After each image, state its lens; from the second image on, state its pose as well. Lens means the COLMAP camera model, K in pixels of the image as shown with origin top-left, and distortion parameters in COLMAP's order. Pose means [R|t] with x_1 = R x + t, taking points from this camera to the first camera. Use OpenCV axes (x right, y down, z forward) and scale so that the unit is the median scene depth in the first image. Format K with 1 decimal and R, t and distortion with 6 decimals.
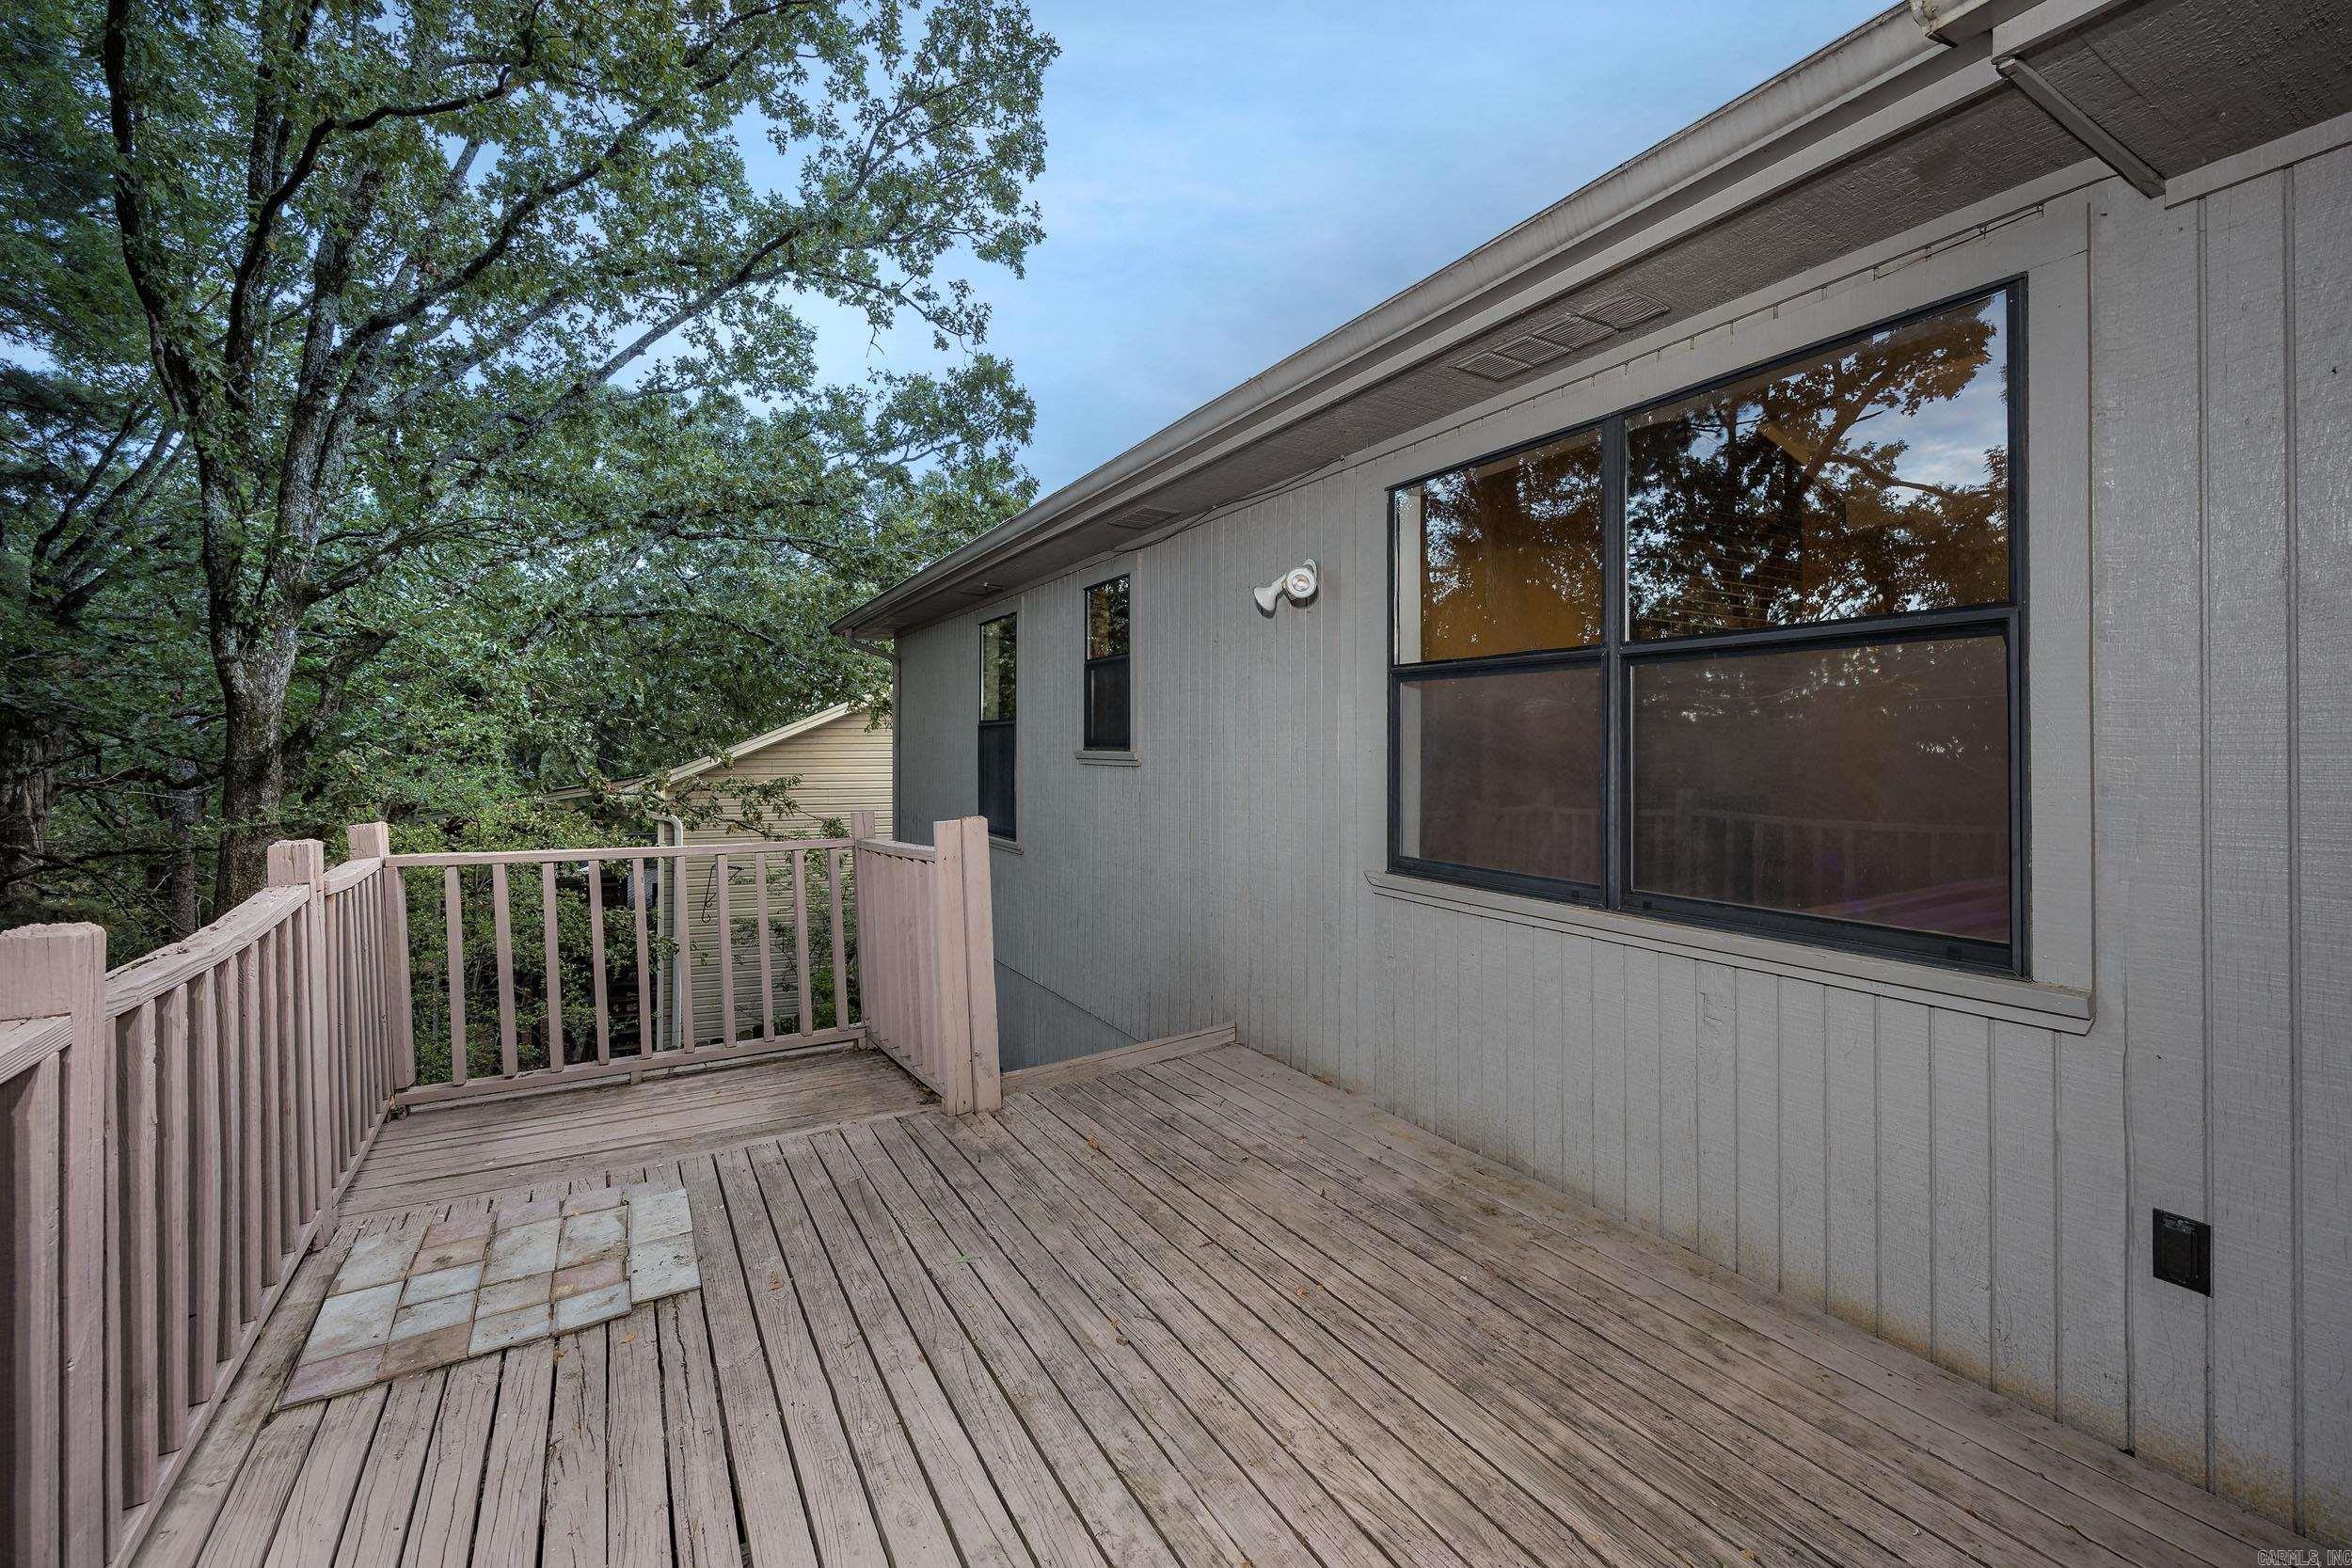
lens RADIAL K [[992.1, 0, 1186.8], [0, 992.1, 765.2], [0, 0, 1]] dist [0.014996, -0.000105]
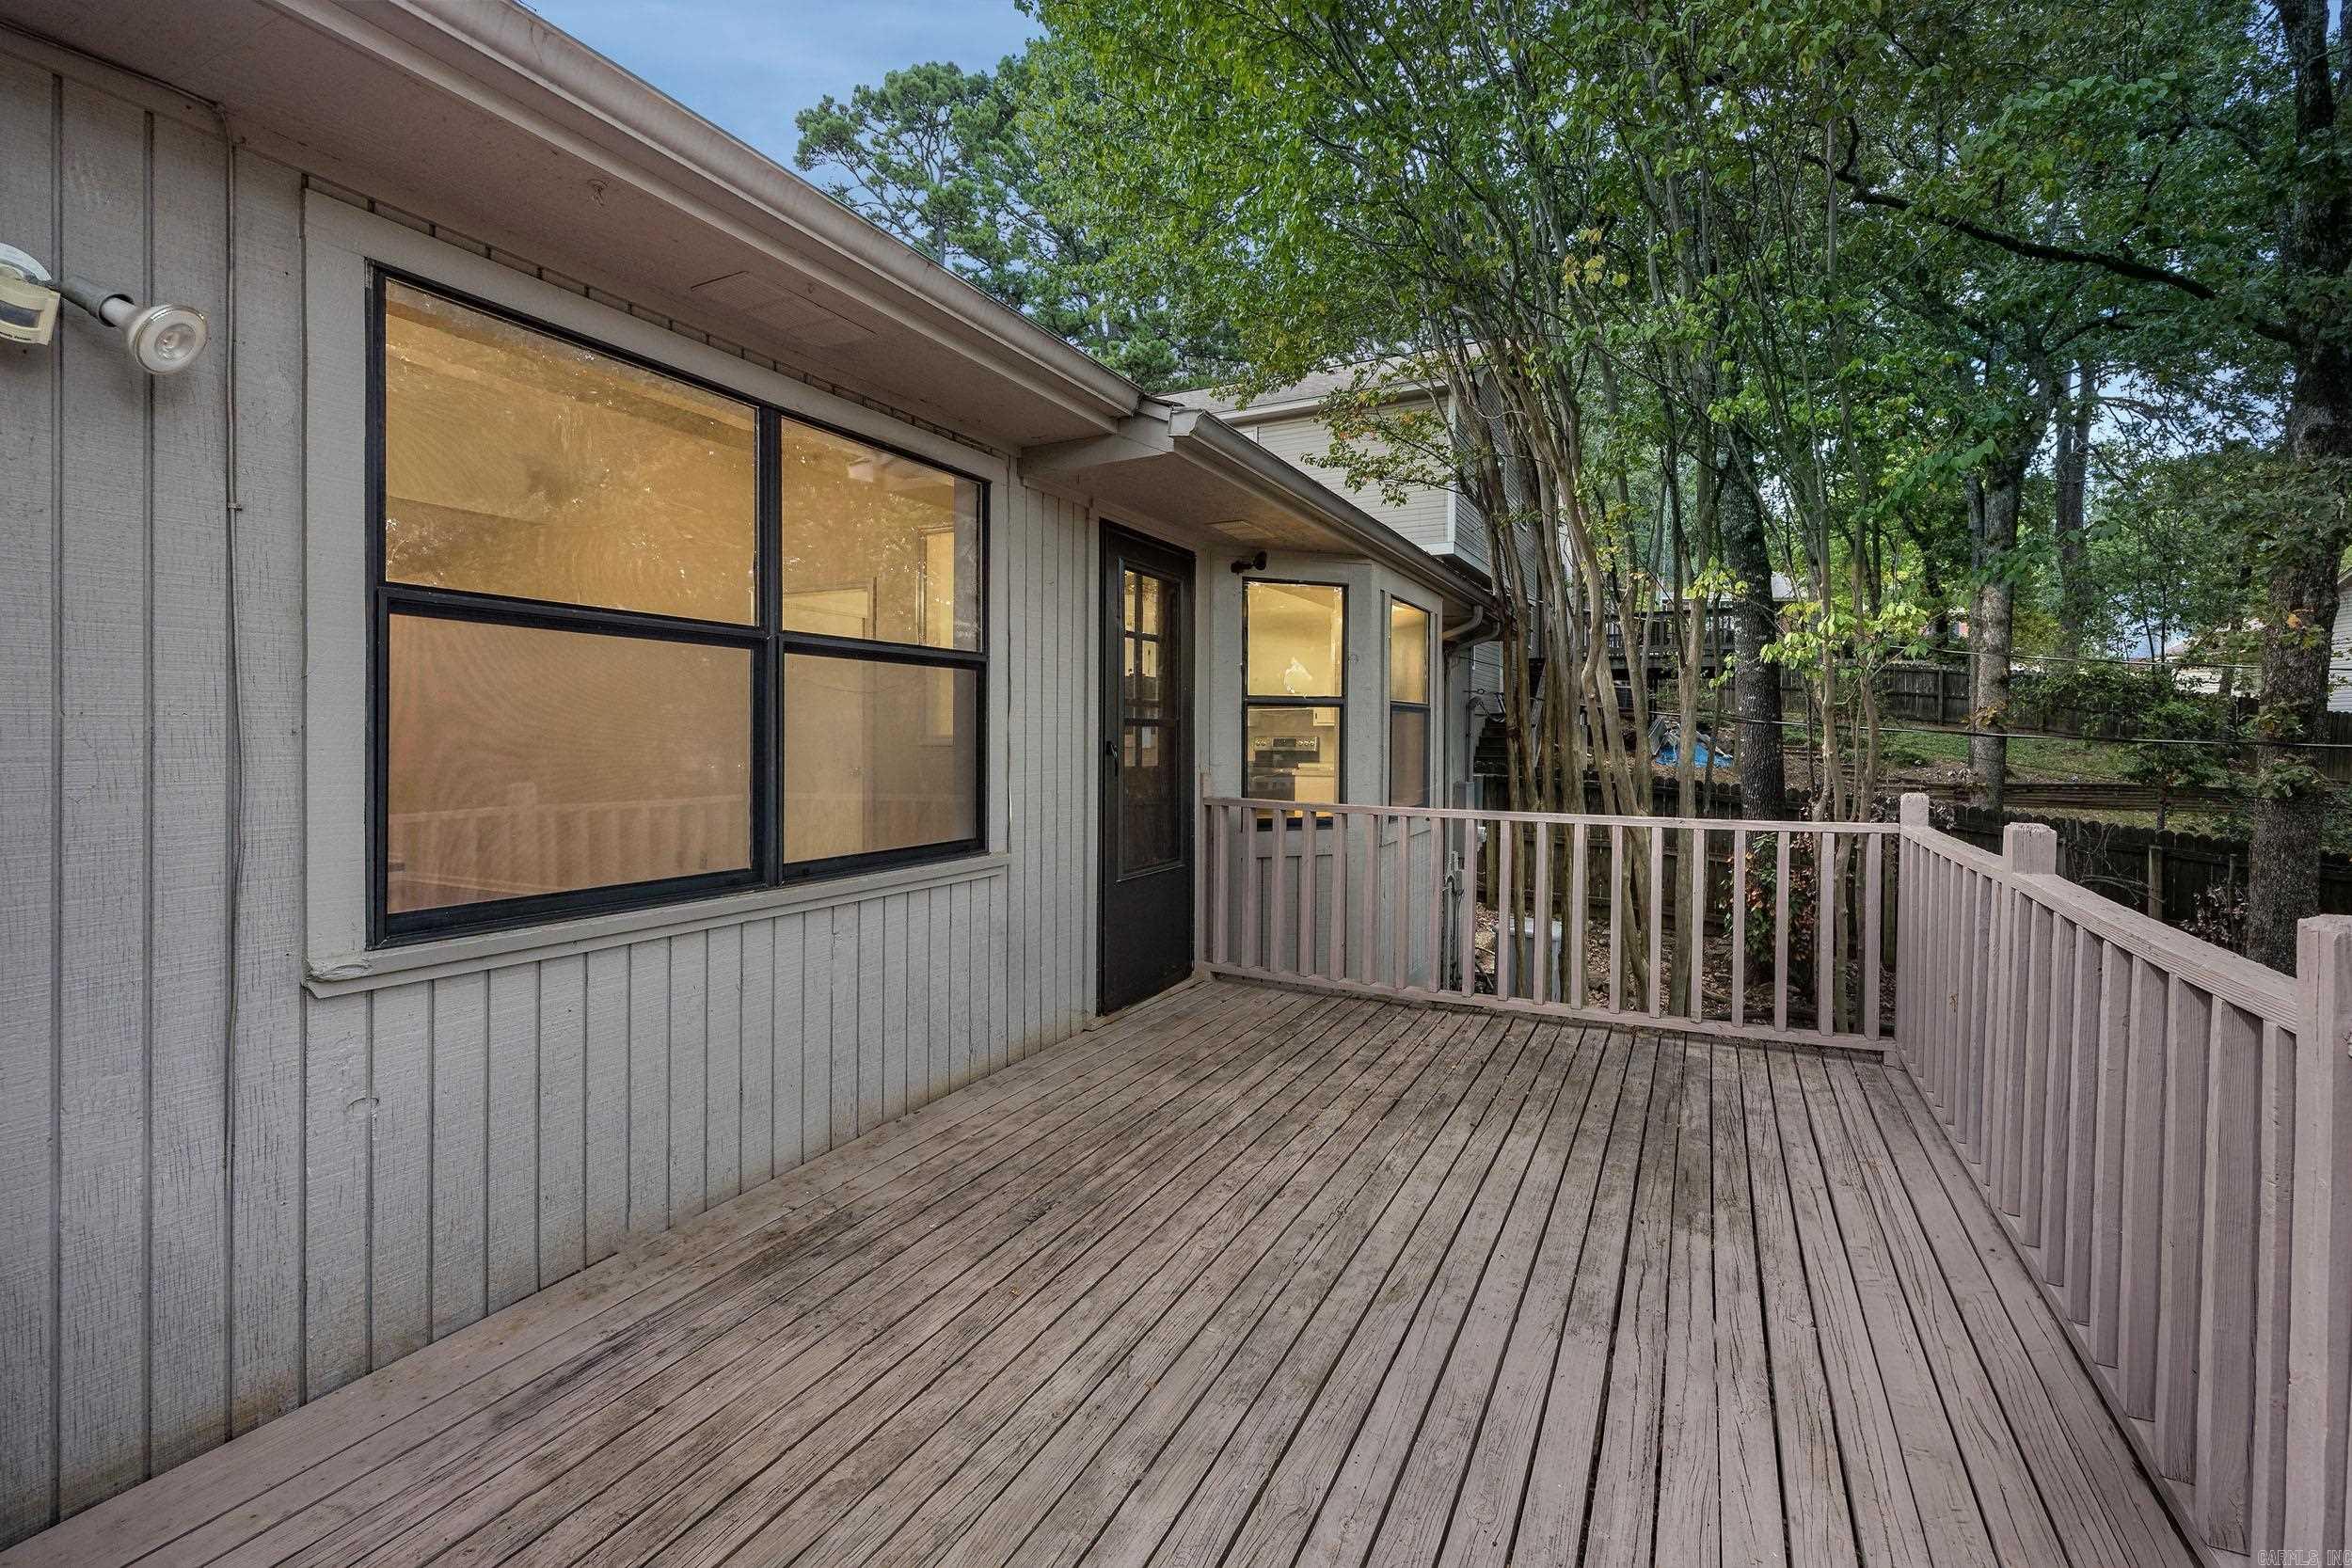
lens RADIAL K [[992.1, 0, 1180.0], [0, 992.1, 761.0], [0, 0, 1]] dist [0.014996, -0.000105]
pose [[-0.531079, -0.015749, 0.847176, -0.853669], [0.012156, 0.999583, 0.026202, -0.010127], [-0.847235, 0.024213, -0.530666, 1.492680]]
